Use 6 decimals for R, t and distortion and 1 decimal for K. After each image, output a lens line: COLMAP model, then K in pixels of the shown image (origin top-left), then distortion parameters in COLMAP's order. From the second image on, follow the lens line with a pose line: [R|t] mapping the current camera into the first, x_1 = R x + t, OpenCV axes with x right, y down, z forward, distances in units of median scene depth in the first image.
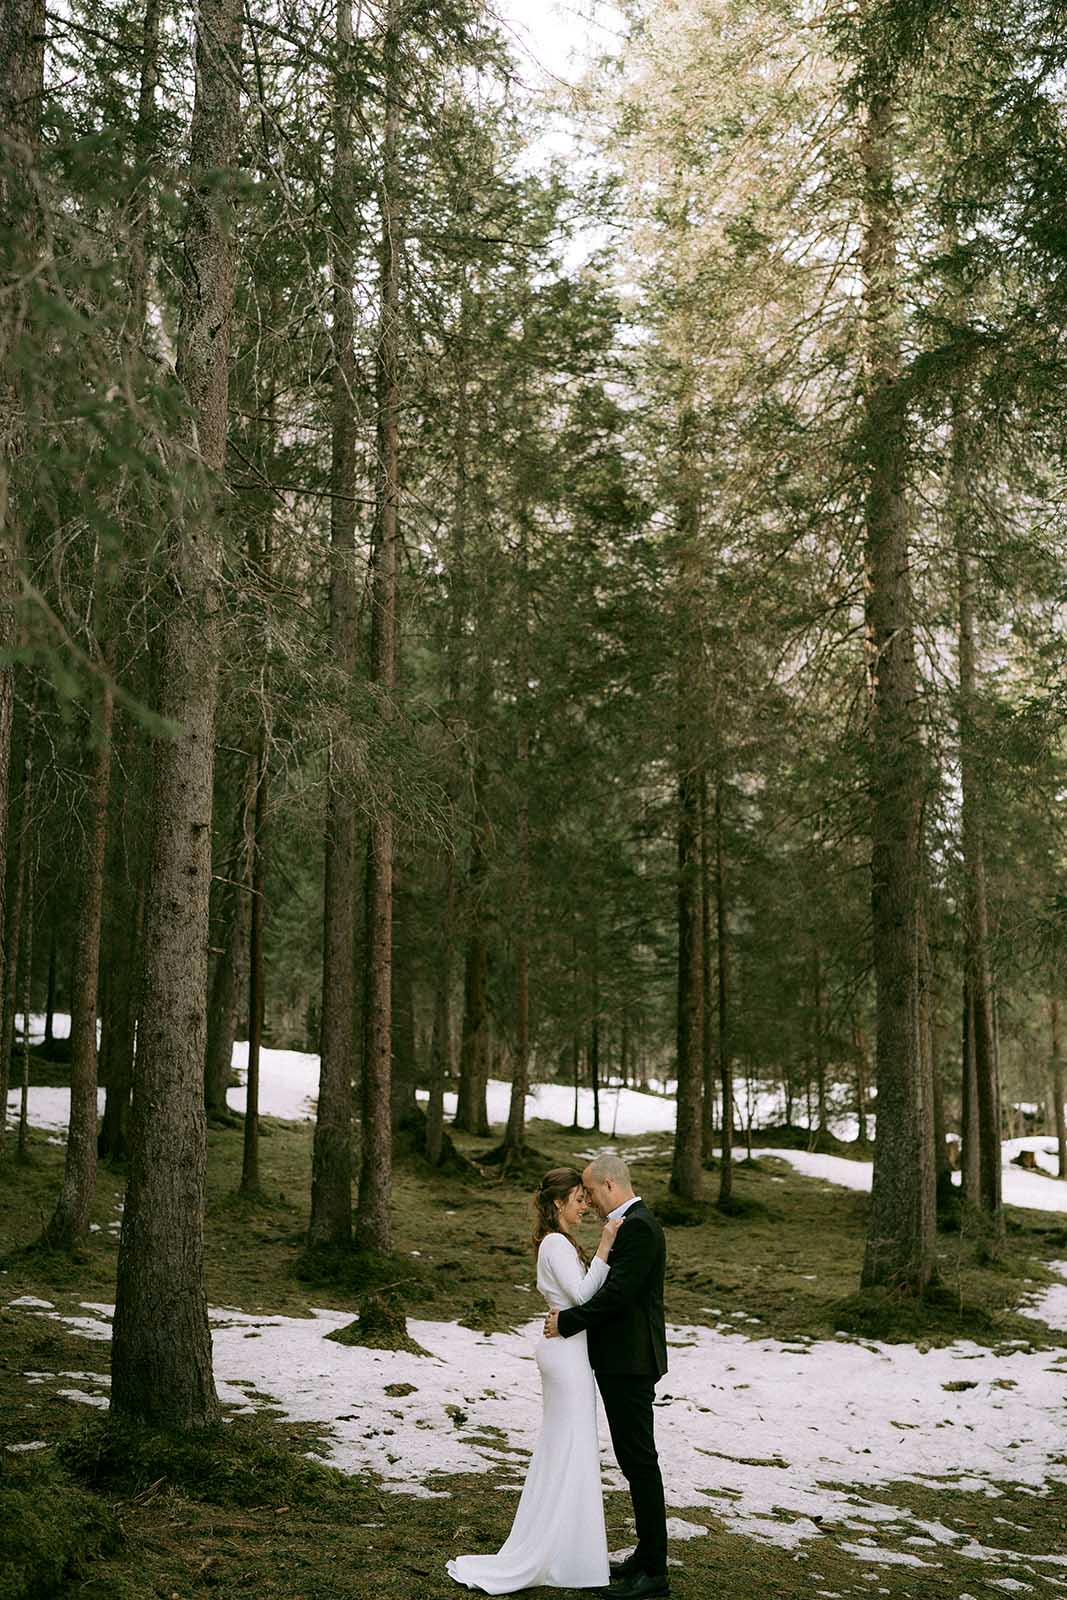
lens RADIAL K [[1597.1, 0, 530.8], [0, 1597.1, 941.4], [0, 0, 1]] dist [-0.024815, 0.114147]
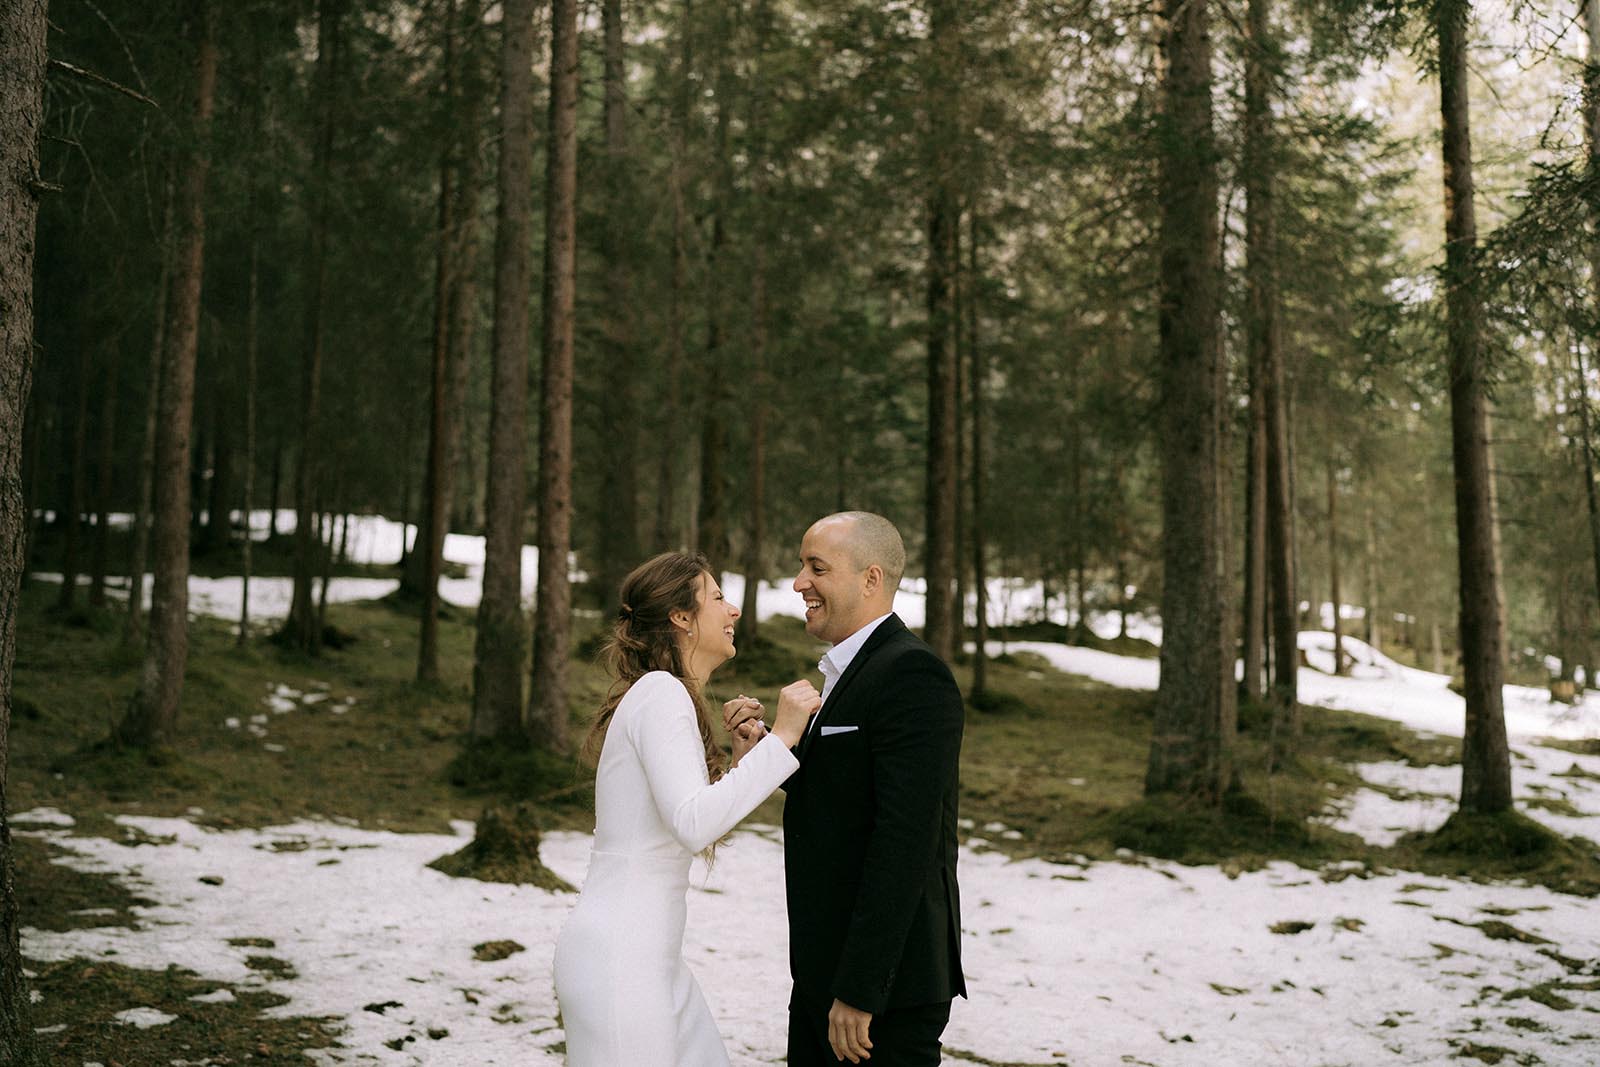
lens RADIAL K [[1594.2, 0, 798.9], [0, 1594.2, 511.4], [0, 0, 1]] dist [-0.002368, 0.099776]
pose [[0.999960, 0.002030, 0.008656, 0.020293], [-0.002381, 0.999166, 0.040752, 0.035492], [-0.008566, -0.040771, 0.999132, 0.172634]]
